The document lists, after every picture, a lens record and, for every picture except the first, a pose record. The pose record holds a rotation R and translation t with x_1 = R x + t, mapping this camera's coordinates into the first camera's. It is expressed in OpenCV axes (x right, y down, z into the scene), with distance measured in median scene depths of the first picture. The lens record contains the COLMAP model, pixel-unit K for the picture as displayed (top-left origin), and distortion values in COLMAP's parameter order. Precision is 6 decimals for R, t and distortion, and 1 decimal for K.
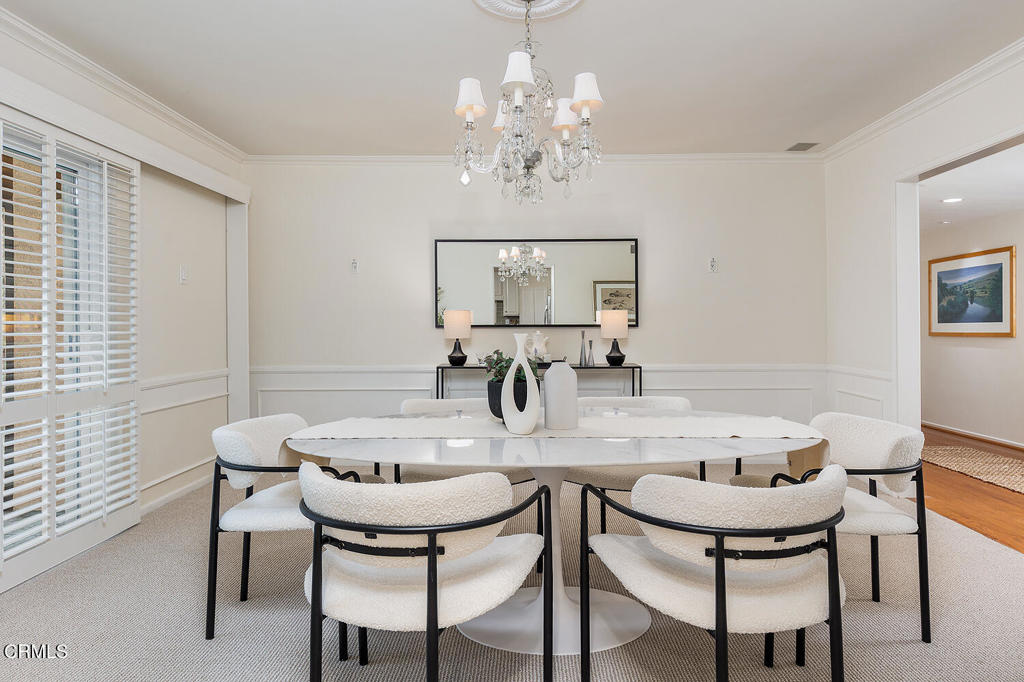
lens RADIAL K [[619.4, 0, 513.0], [0, 619.4, 333.7], [0, 0, 1]] dist [-0.001095, -0.000215]
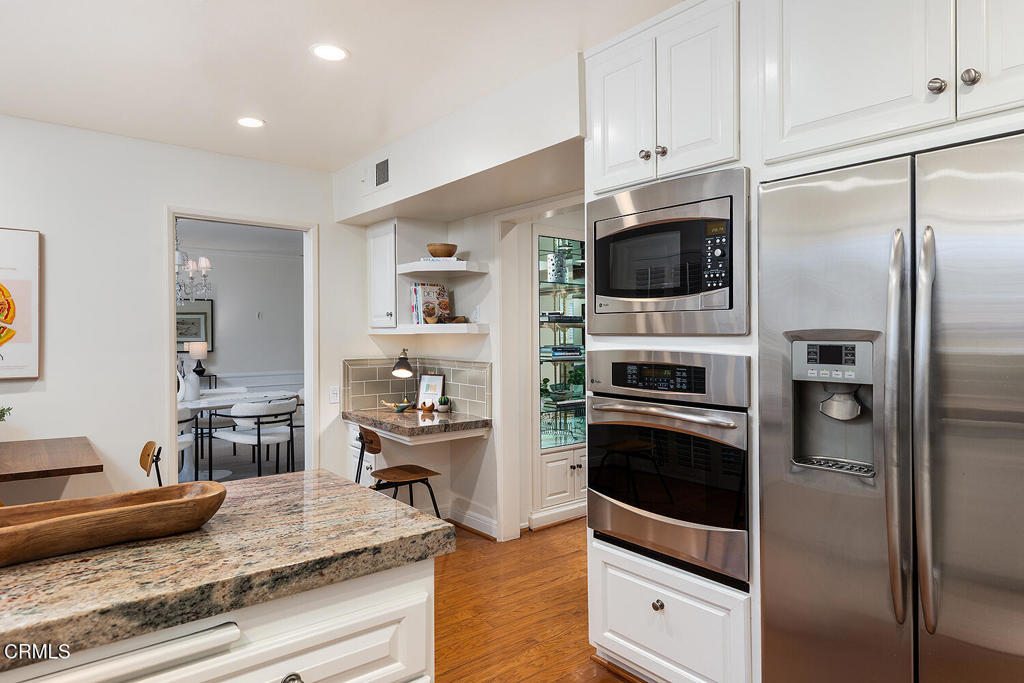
lens RADIAL K [[596.0, 0, 513.5], [0, 596.0, 340.0], [0, 0, 1]] dist [0.001938, 0.000145]
pose [[0.758441, -0.000593, 0.651742, -0.774821], [0.007486, 0.999942, -0.007802, -0.080942], [-0.651699, 0.010796, 0.758401, -2.516452]]
